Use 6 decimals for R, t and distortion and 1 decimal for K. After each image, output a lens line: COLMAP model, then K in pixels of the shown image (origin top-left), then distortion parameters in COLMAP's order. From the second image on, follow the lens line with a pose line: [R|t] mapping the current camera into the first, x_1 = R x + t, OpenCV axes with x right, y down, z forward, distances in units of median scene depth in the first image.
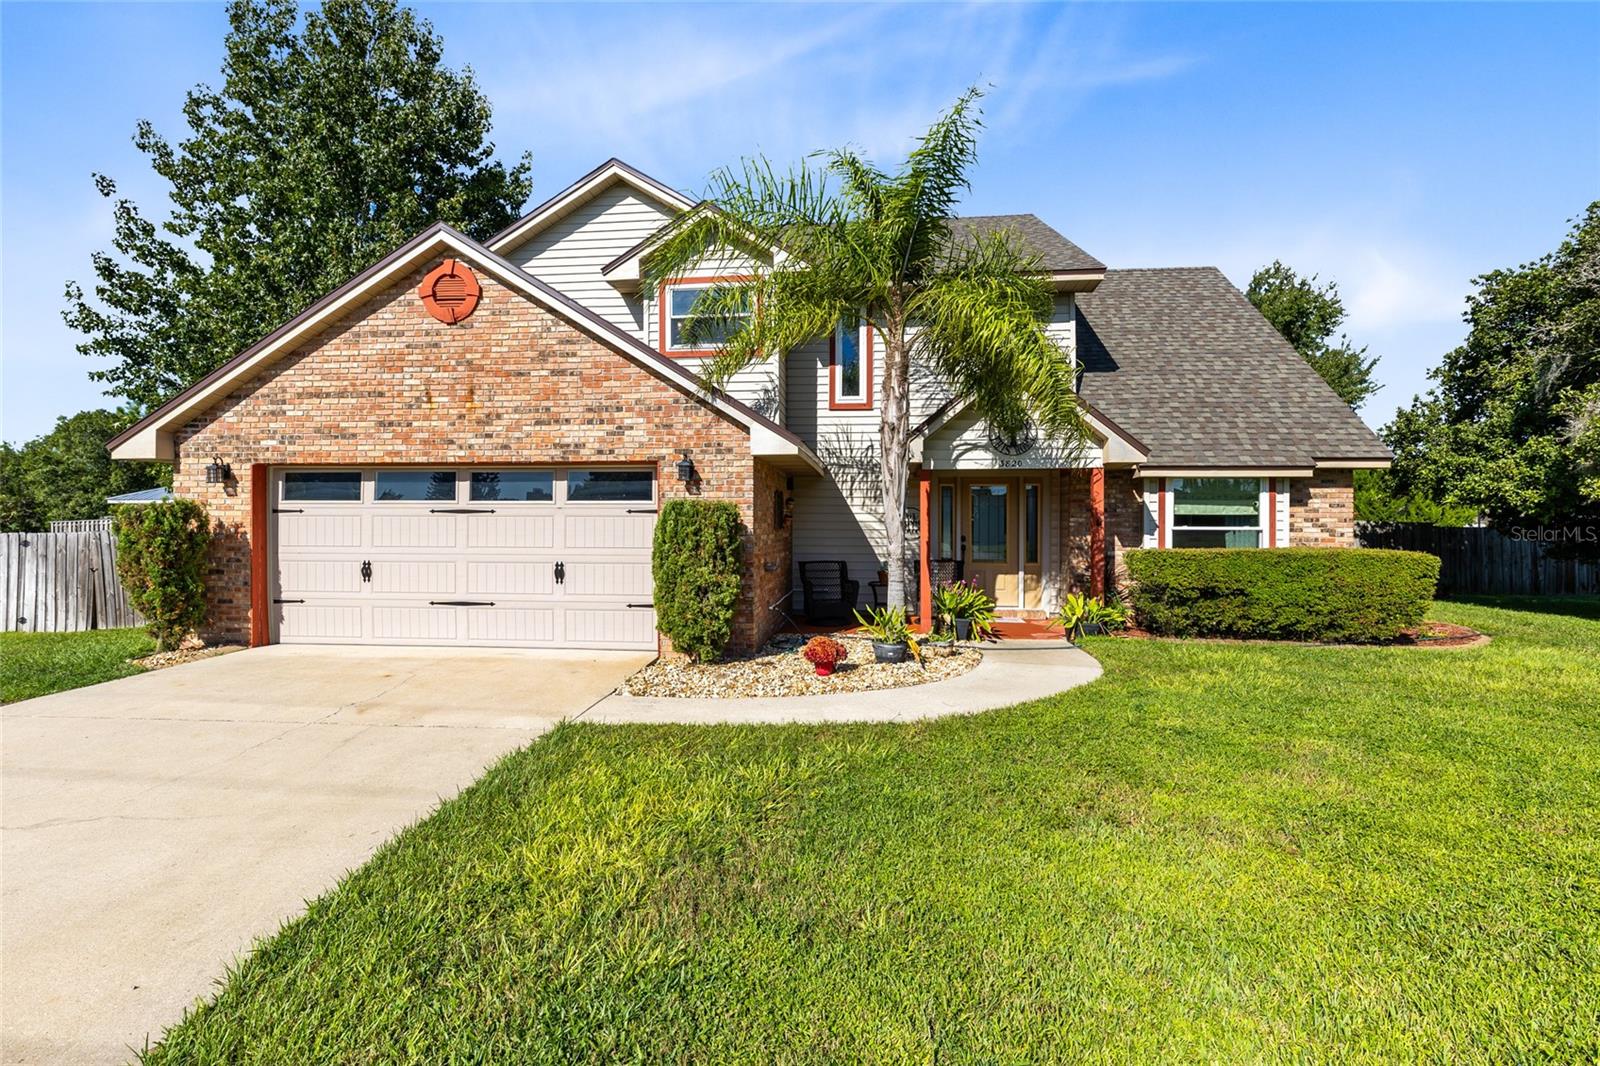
lens RADIAL K [[719.4, 0, 807.5], [0, 719.4, 528.7], [0, 0, 1]] dist [0.004083, 0.000337]
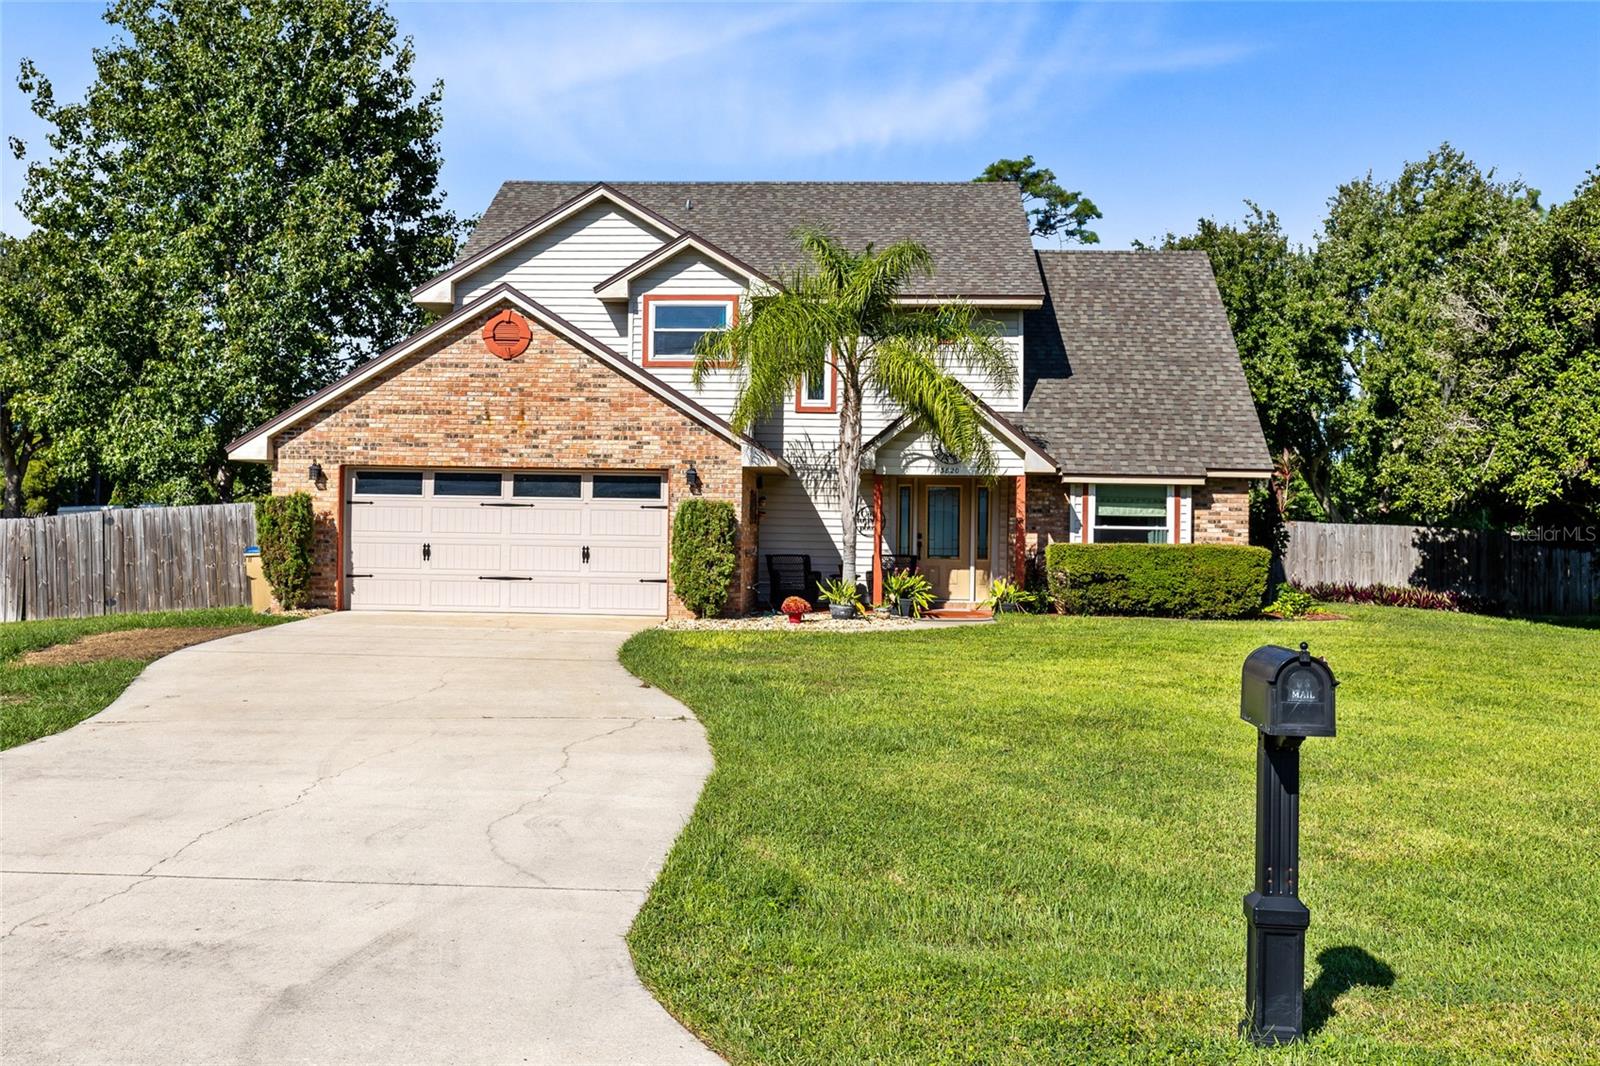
lens RADIAL K [[2585.3, 0, 802.1], [0, 2585.3, 537.1], [0, 0, 1]] dist [0.065643, 0.000000]
pose [[0.998083, 0.012783, 0.060555, -0.232526], [-0.012244, 0.999882, -0.009274, 0.066064], [-0.060667, 0.008515, 0.998122, -3.461773]]
